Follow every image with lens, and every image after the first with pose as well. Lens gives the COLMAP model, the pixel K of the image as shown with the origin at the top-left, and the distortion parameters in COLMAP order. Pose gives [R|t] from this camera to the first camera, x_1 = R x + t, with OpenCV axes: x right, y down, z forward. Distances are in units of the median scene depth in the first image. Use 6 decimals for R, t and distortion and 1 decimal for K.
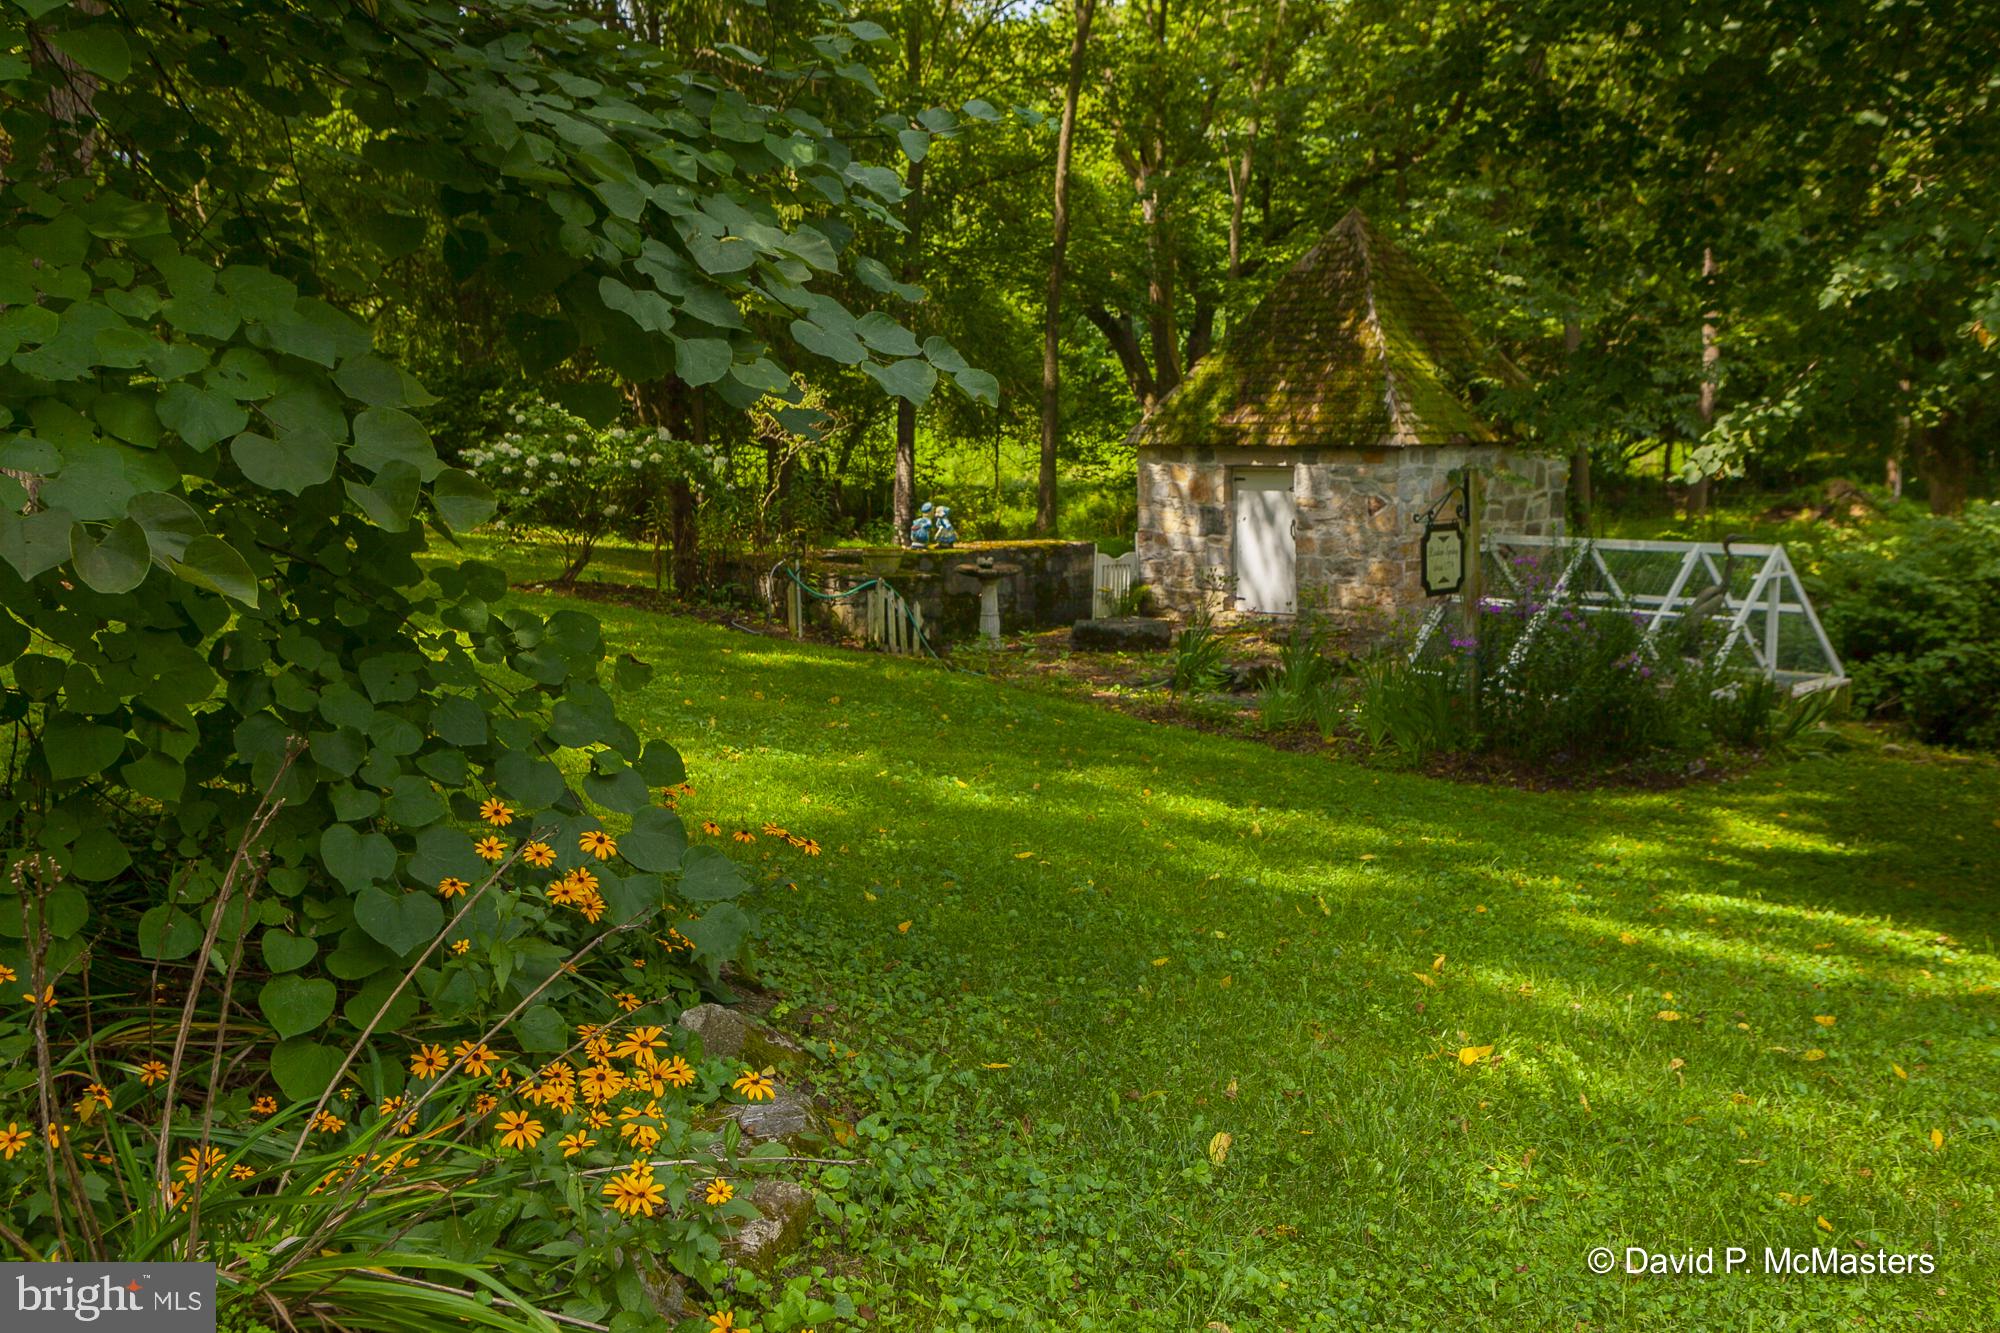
lens RADIAL K [[1989.5, 0, 1004.4], [0, 1989.5, 650.4], [0, 0, 1]] dist [0.061377, 0.000000]
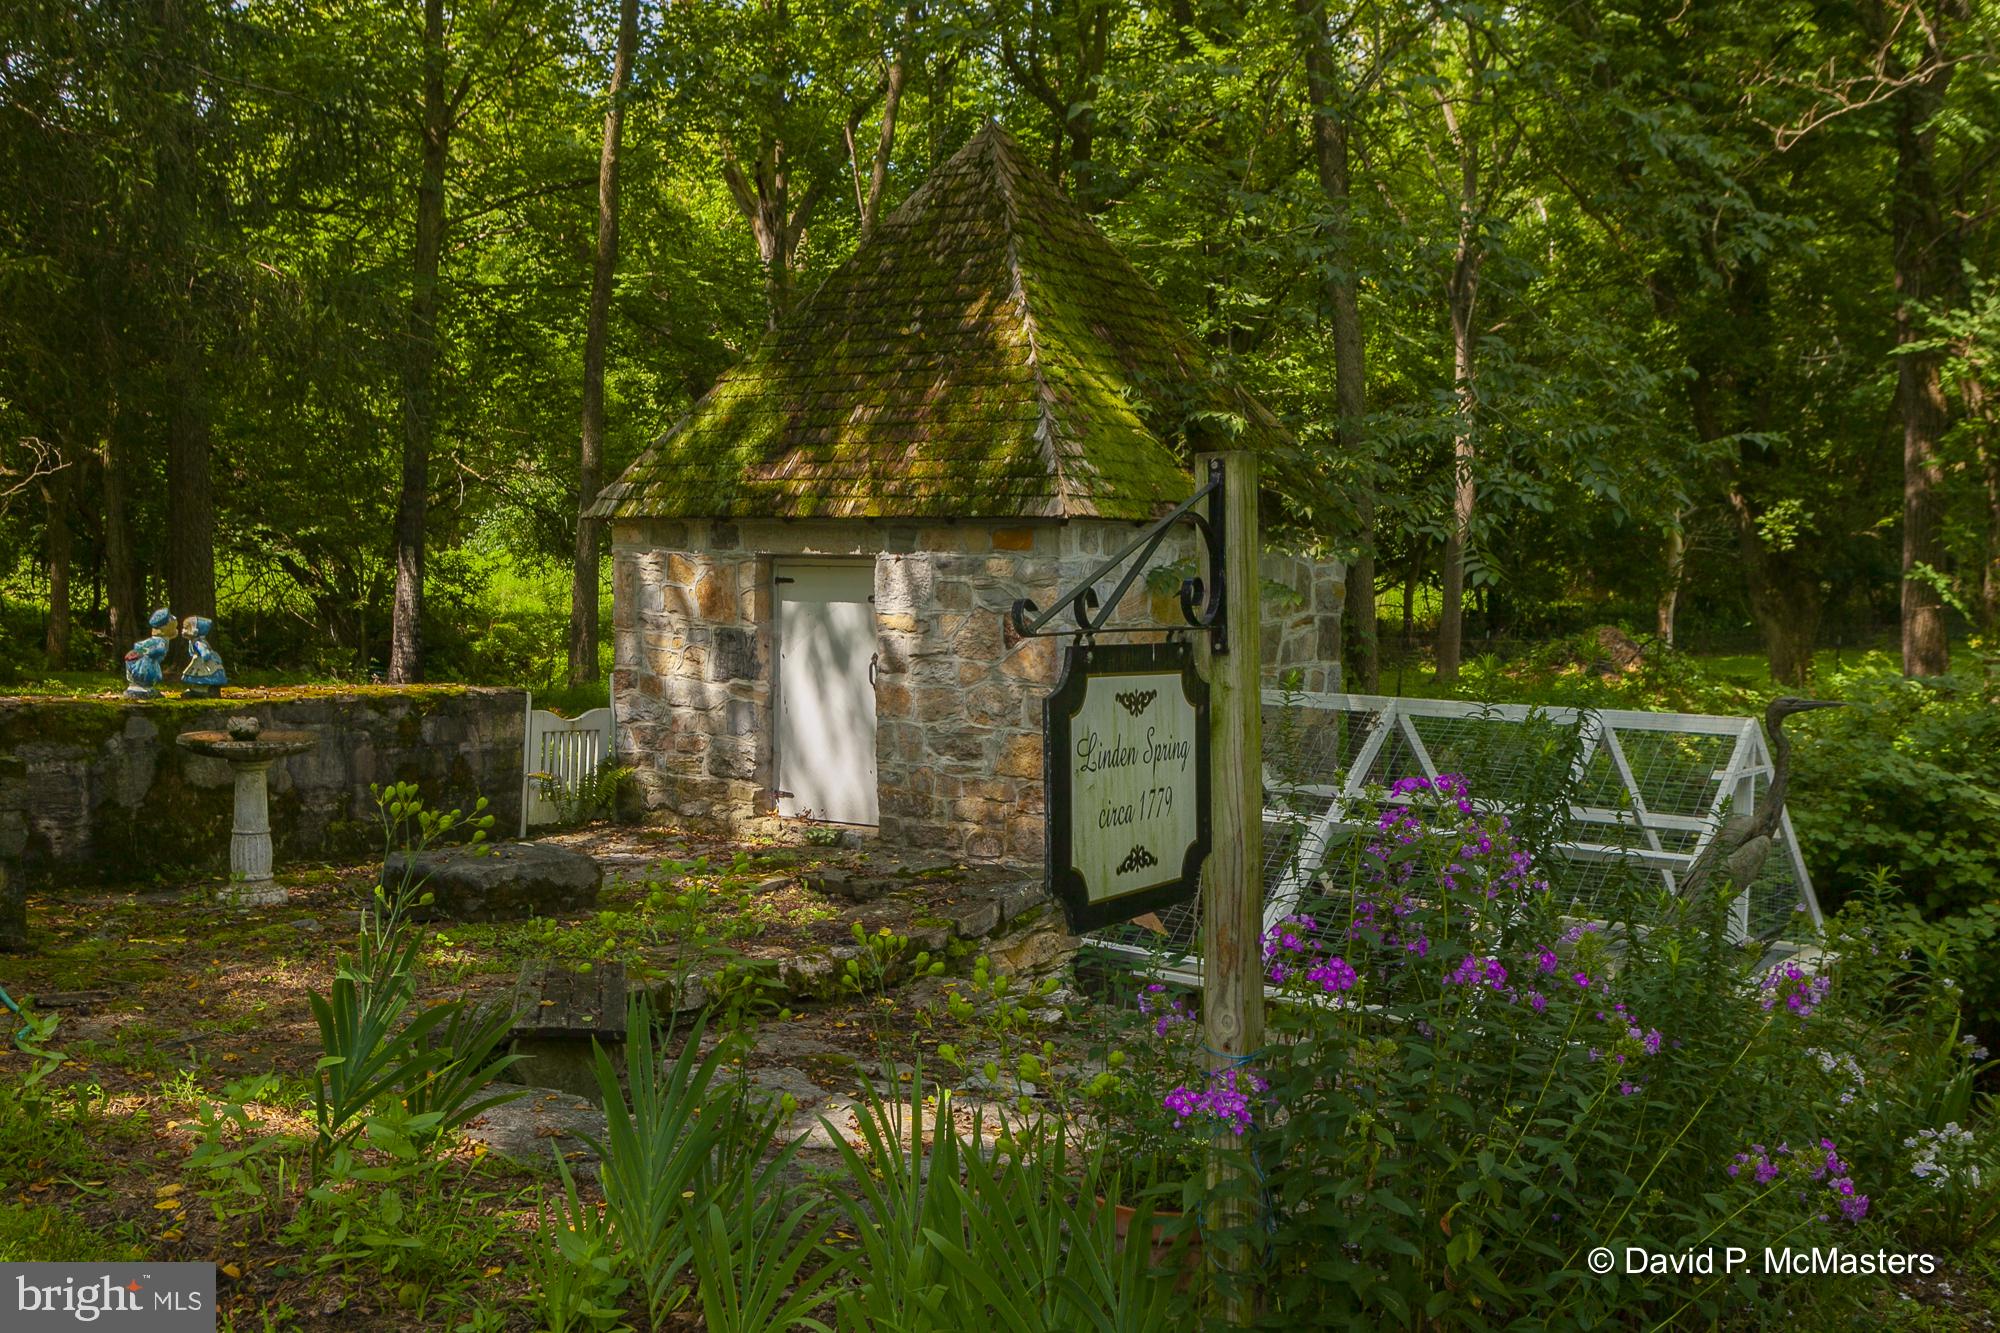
lens RADIAL K [[1989.5, 0, 1002.7], [0, 1989.5, 671.5], [0, 0, 1]] dist [0.061377, 0.000000]
pose [[0.989342, 0.016013, 0.144729, 0.098646], [-0.006848, 0.997952, -0.063601, -0.025851], [-0.145451, 0.061932, 0.987425, 0.445420]]
